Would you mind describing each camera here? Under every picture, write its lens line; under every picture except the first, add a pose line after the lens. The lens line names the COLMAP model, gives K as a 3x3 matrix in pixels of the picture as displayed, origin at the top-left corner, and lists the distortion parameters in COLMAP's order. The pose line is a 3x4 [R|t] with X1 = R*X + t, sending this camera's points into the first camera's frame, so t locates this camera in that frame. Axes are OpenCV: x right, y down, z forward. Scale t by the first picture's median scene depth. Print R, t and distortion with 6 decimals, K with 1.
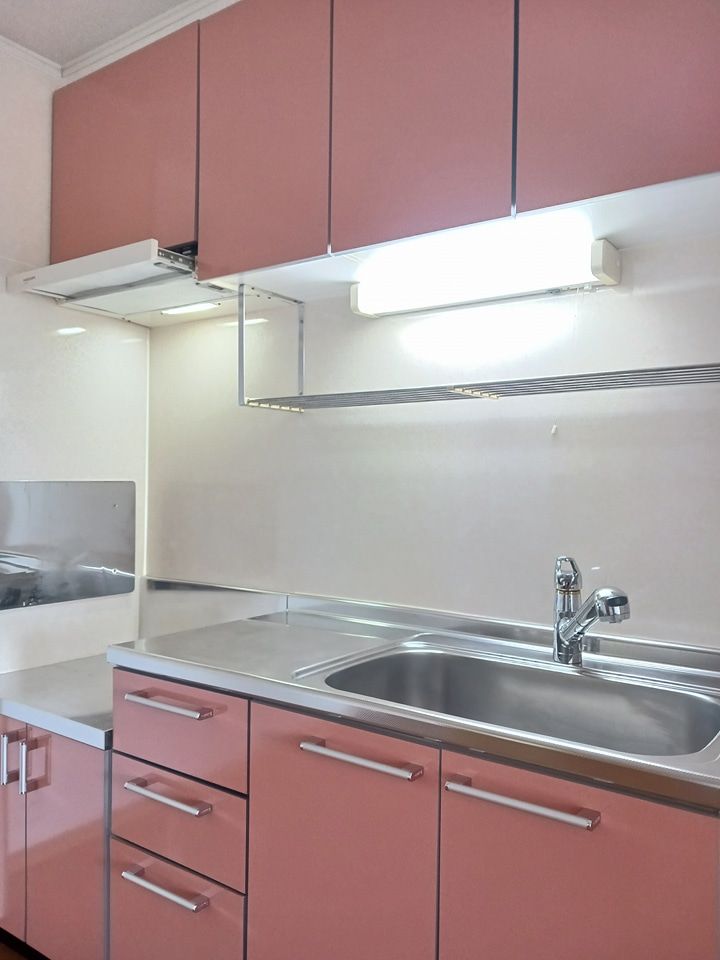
lens RADIAL K [[727.8, 0, 359.5], [0, 727.8, 506.0], [0, 0, 1]] dist [0.008835, -0.095315]
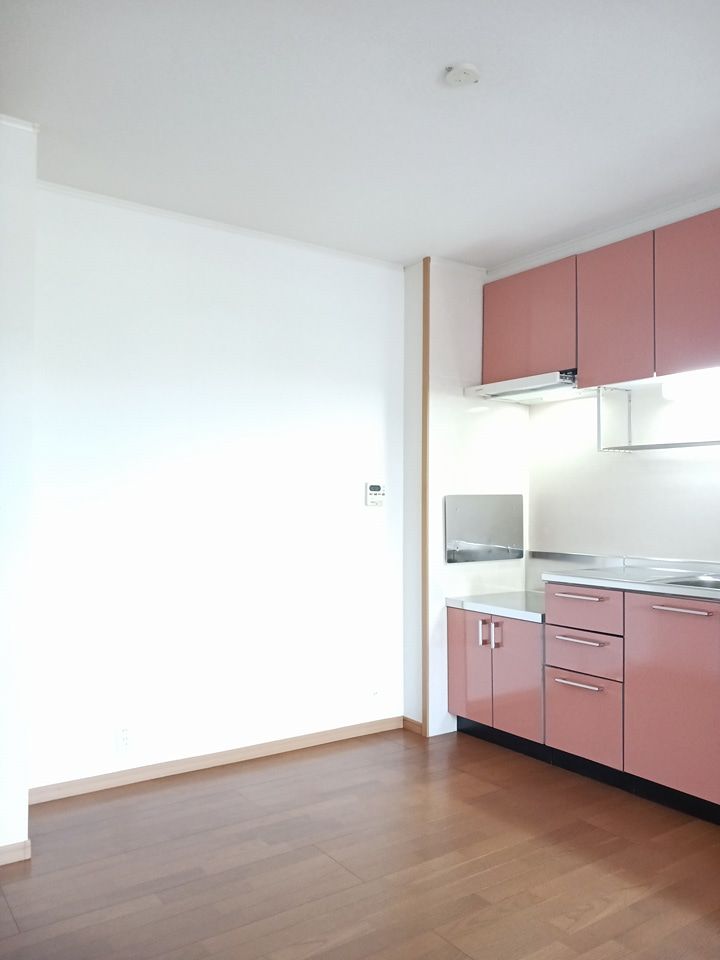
lens RADIAL K [[727.8, 0, 359.5], [0, 727.8, 506.0], [0, 0, 1]] dist [0.008835, -0.095315]
pose [[0.943374, -0.016144, -0.331339, -0.128456], [0.006760, 0.999543, -0.029454, 0.053346], [0.331663, 0.025546, 0.943052, -0.971174]]
